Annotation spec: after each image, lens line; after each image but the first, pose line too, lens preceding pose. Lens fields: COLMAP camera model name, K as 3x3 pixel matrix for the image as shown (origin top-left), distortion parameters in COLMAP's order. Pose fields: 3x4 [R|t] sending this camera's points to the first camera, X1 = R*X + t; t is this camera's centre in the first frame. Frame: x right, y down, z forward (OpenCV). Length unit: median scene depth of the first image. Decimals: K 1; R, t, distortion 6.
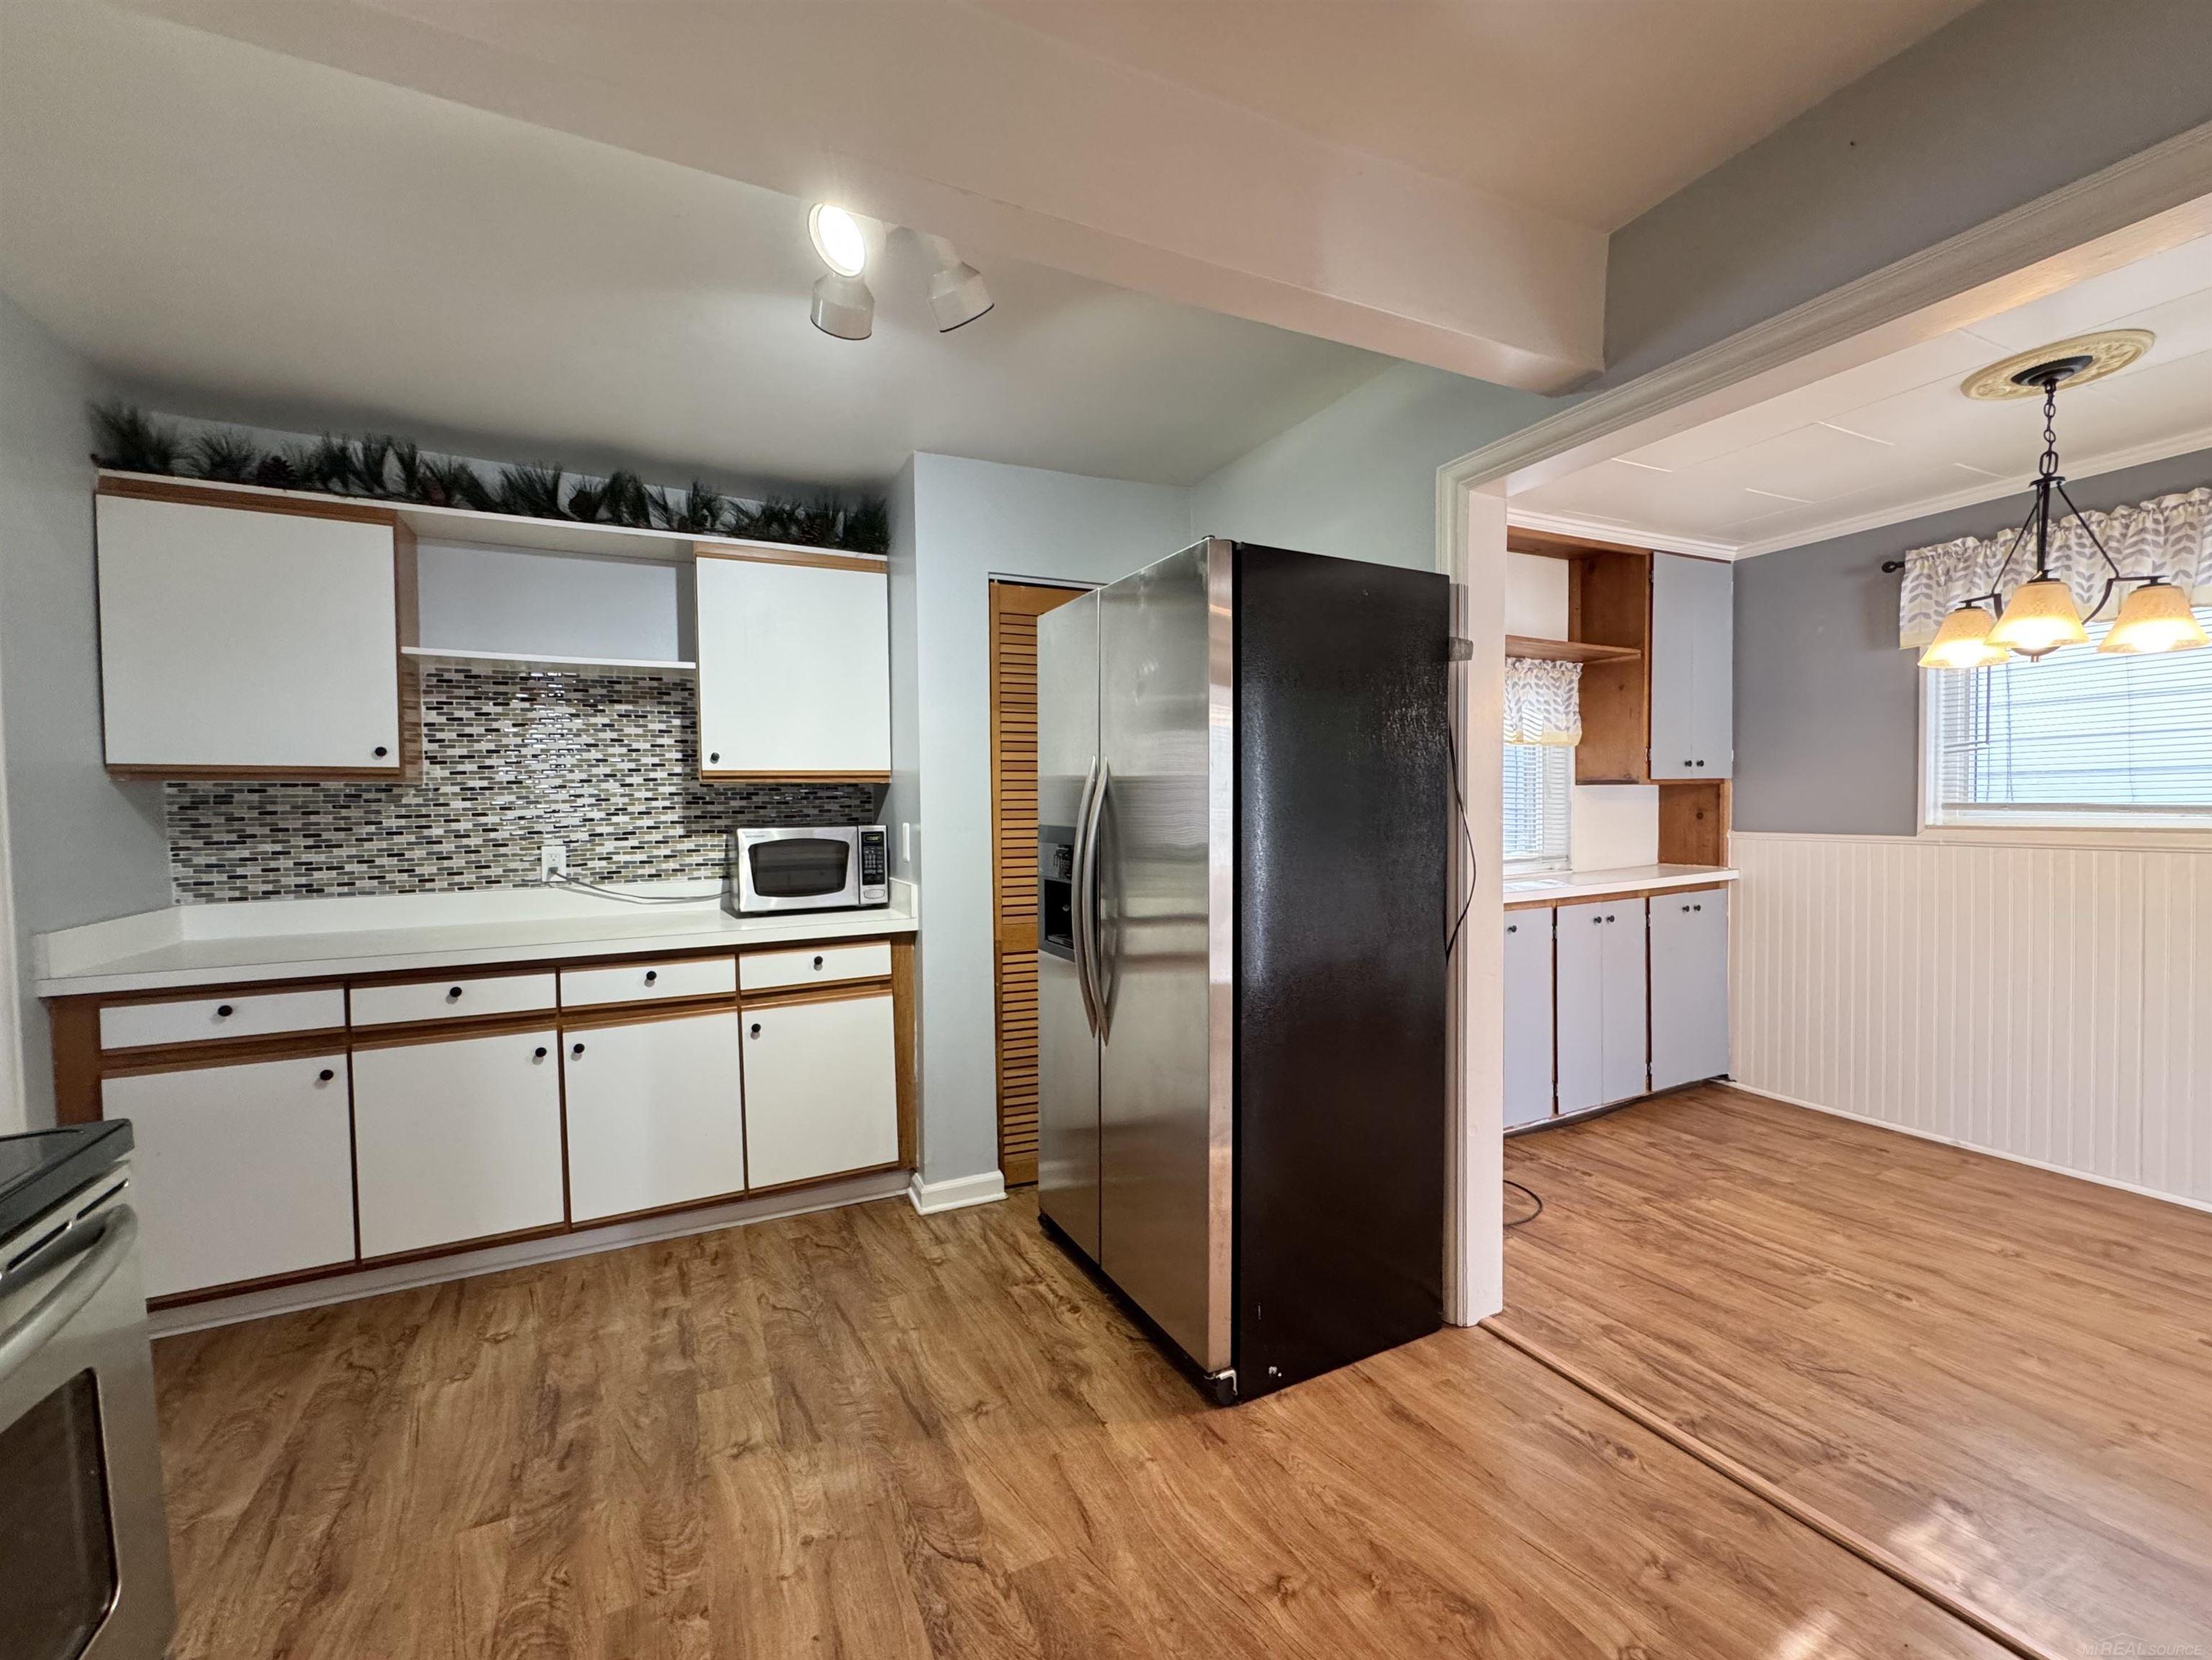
lens RADIAL K [[890.9, 0, 1109.5], [0, 890.9, 831.5], [0, 0, 1]] dist [-0.004141, 0.000643]
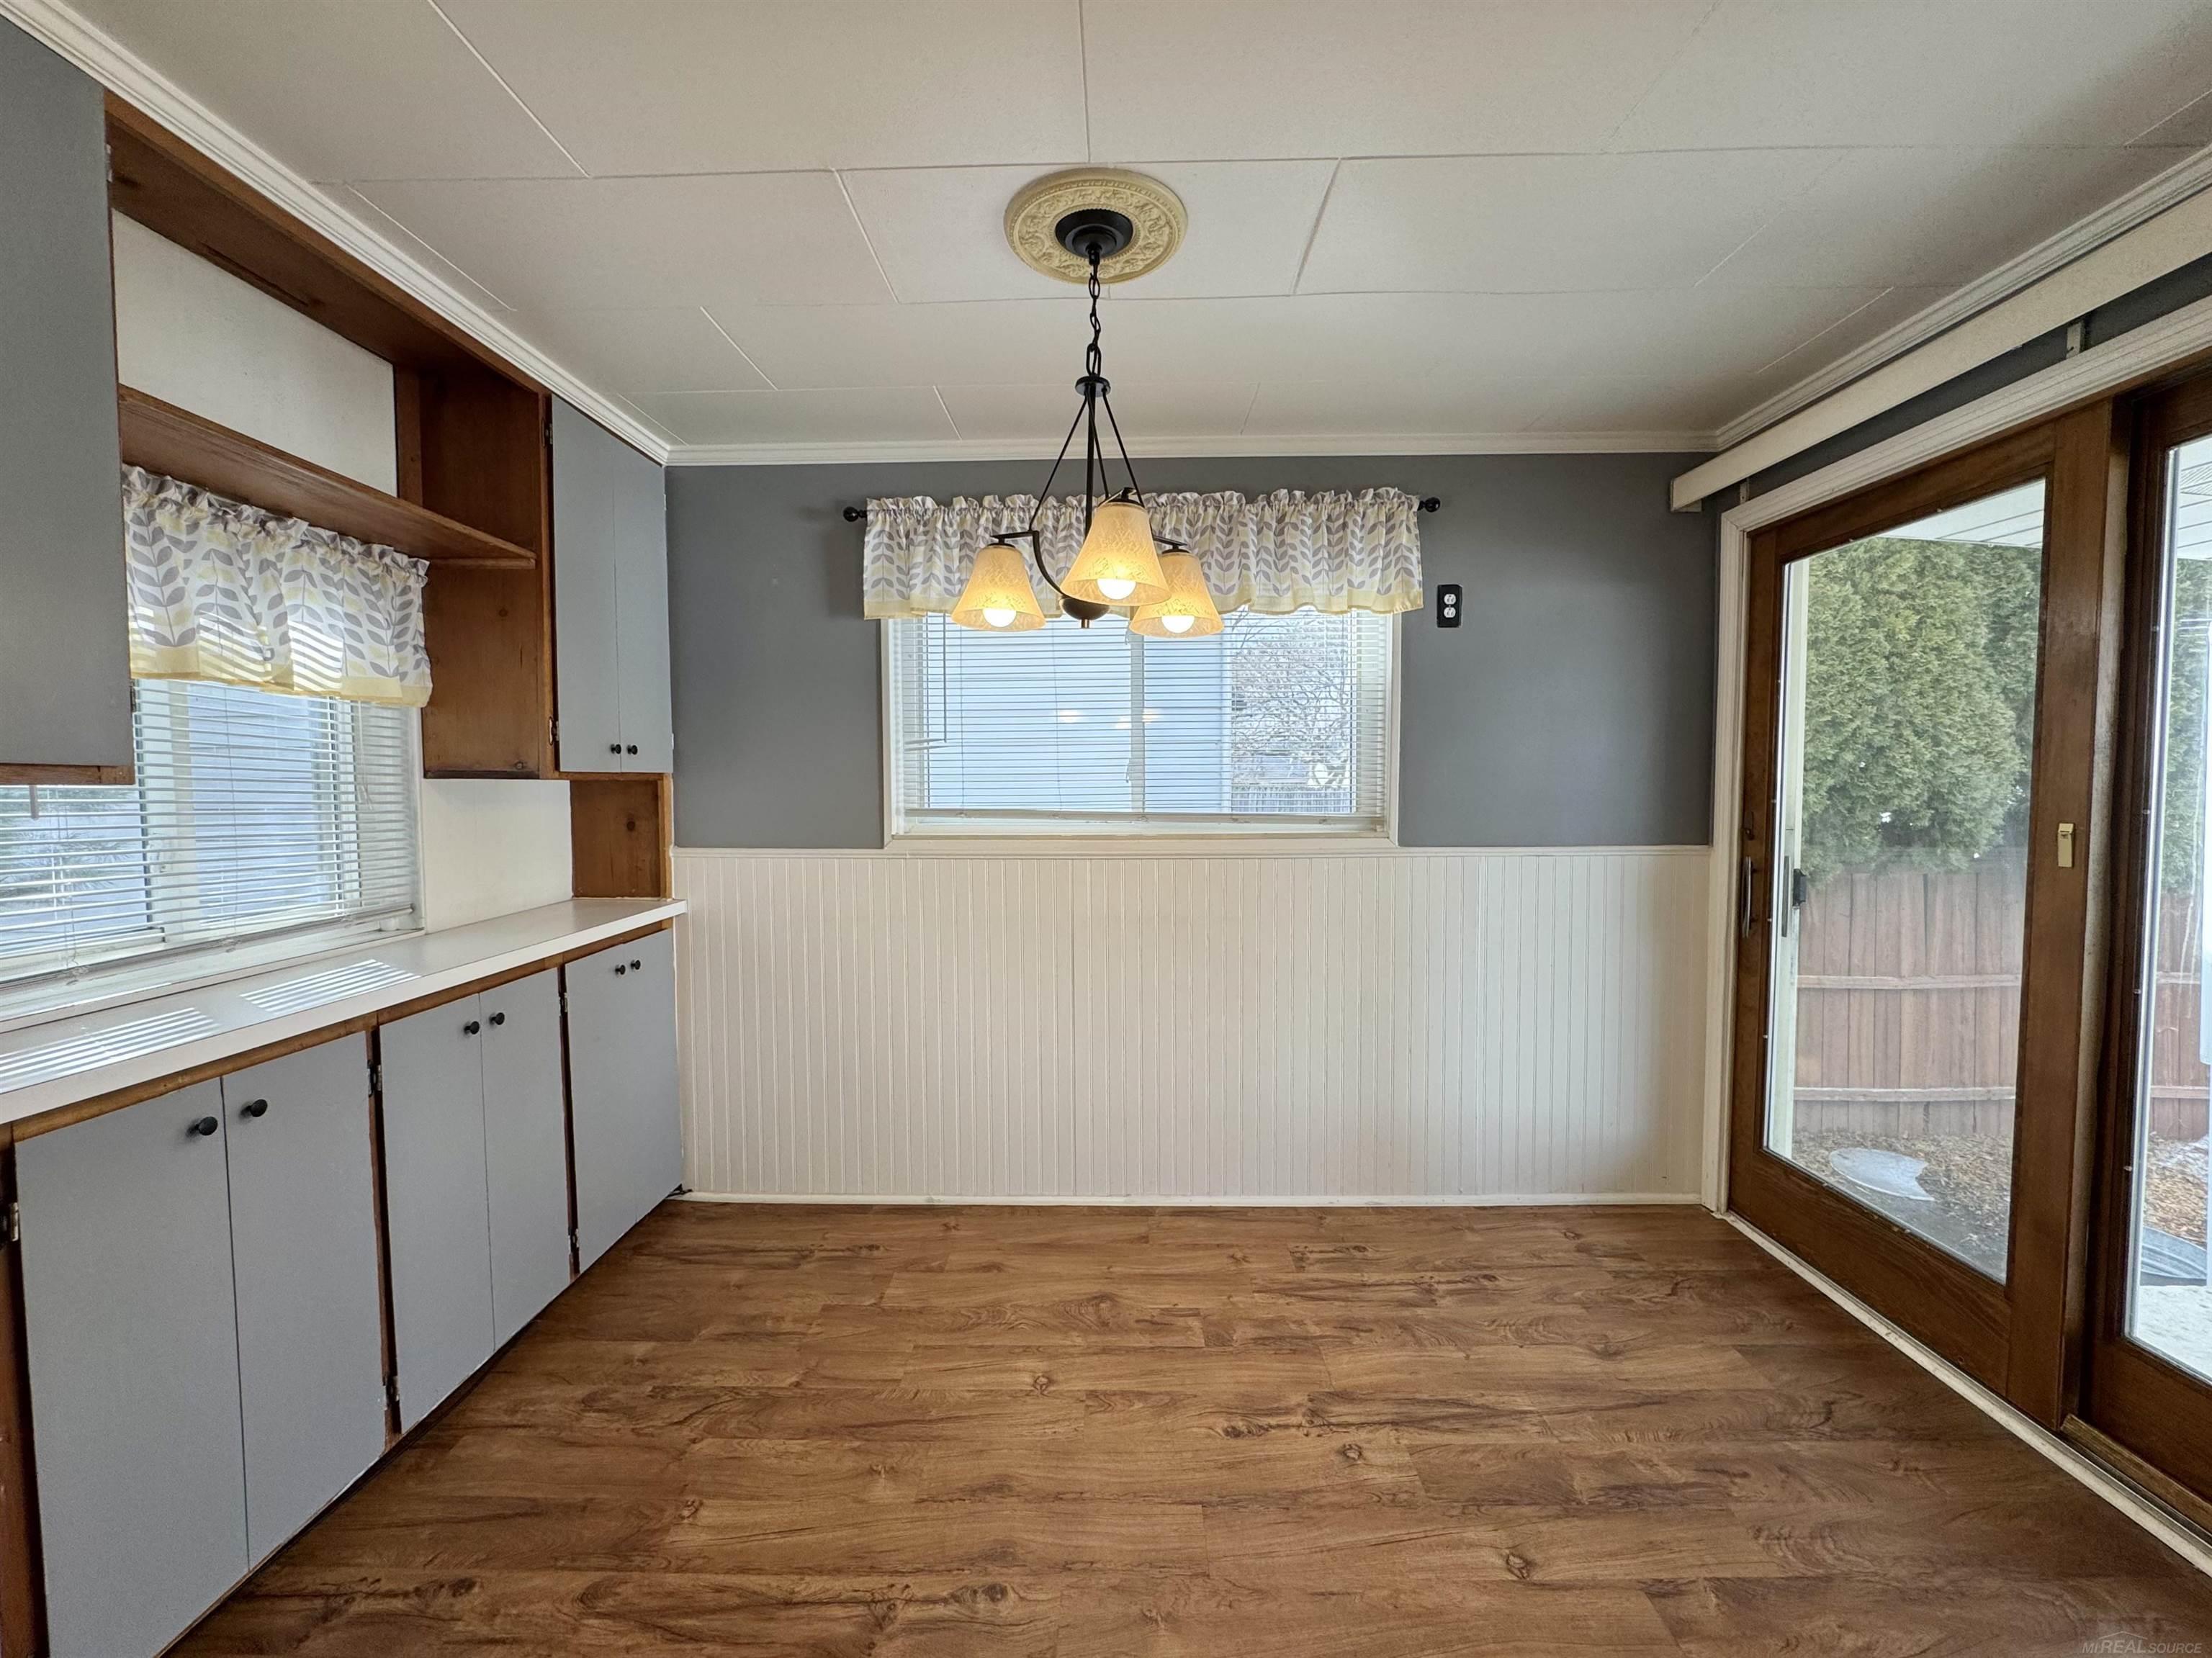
lens RADIAL K [[890.7, 0, 1114.4], [0, 890.7, 825.1], [0, 0, 1]] dist [-0.004141, 0.000643]
pose [[0.442588, -0.027251, 0.896311, 0.253677], [0.024872, 0.999527, 0.018107, -0.026399], [-0.896380, 0.014279, 0.443056, 0.430182]]
